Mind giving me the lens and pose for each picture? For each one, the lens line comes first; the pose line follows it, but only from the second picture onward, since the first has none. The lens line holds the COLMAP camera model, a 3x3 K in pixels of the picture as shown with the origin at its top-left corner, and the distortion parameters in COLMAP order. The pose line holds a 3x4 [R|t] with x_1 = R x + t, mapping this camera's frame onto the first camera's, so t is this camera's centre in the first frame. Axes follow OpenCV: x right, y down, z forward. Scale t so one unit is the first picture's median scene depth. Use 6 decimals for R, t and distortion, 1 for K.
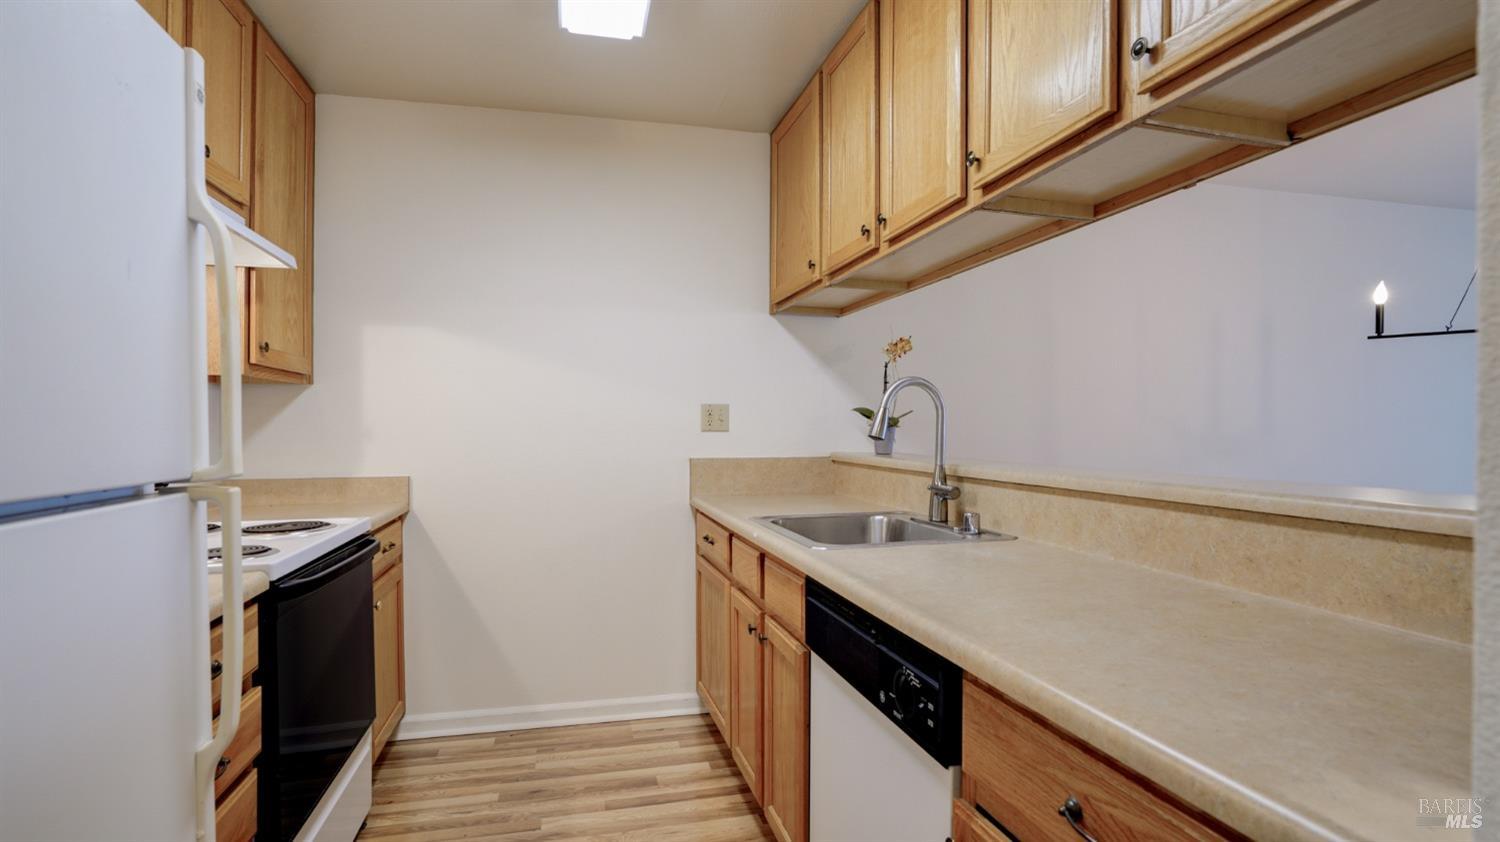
lens RADIAL K [[775.7, 0, 750.0], [0, 775.7, 421.0], [0, 0, 1]] dist [-0.002918, -0.000495]
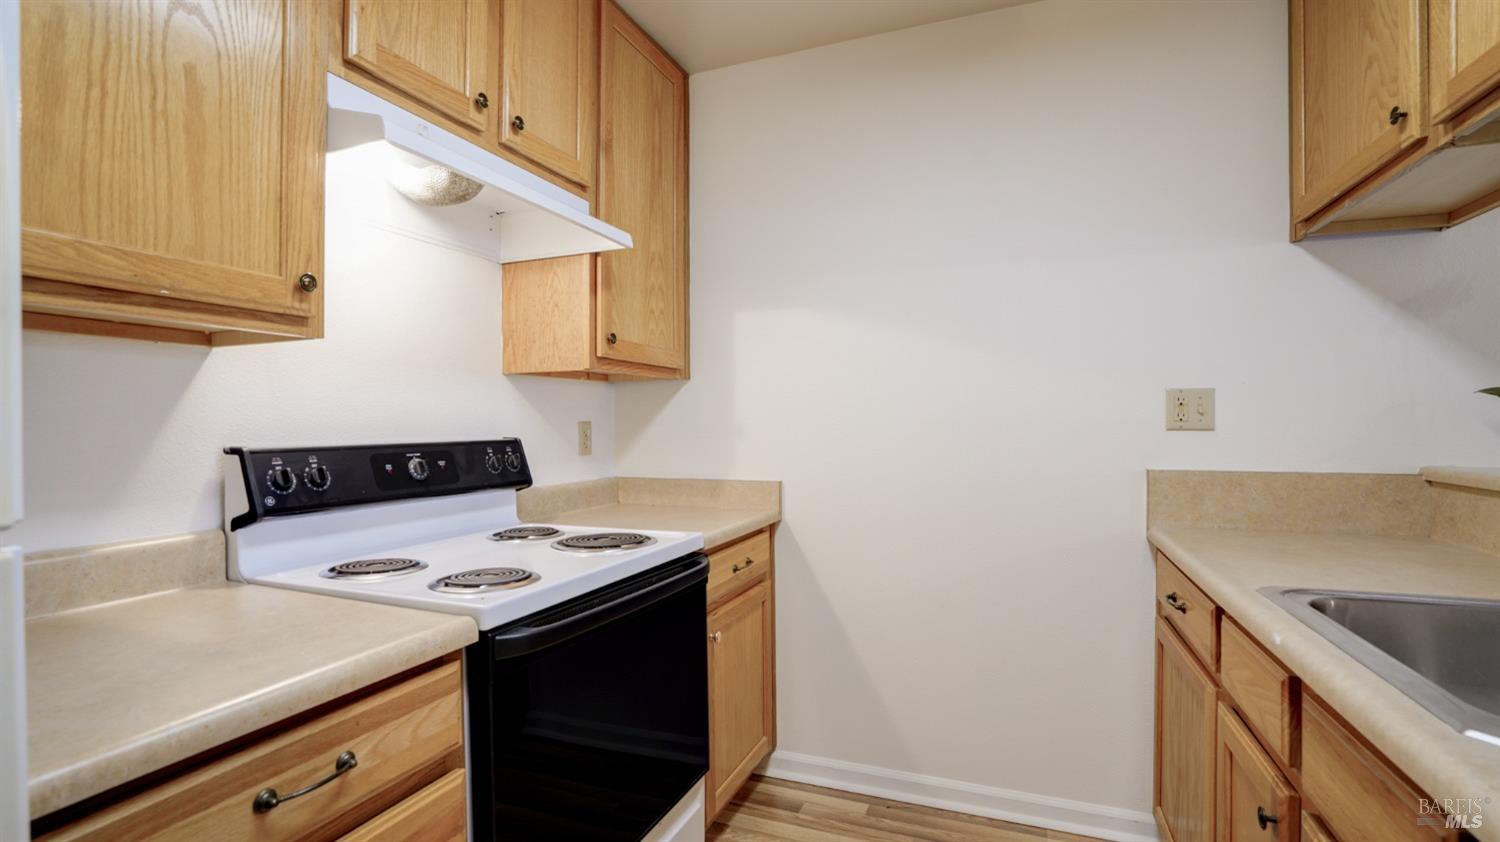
lens RADIAL K [[704.7, 0, 730.3], [0, 704.7, 422.9], [0, 0, 1]] dist [-0.064038, 0.023264]
pose [[0.802473, -0.002712, -0.596683, -0.011802], [0.007027, 0.999963, 0.004906, 0.001811], [0.596647, -0.008130, 0.802462, 0.356260]]
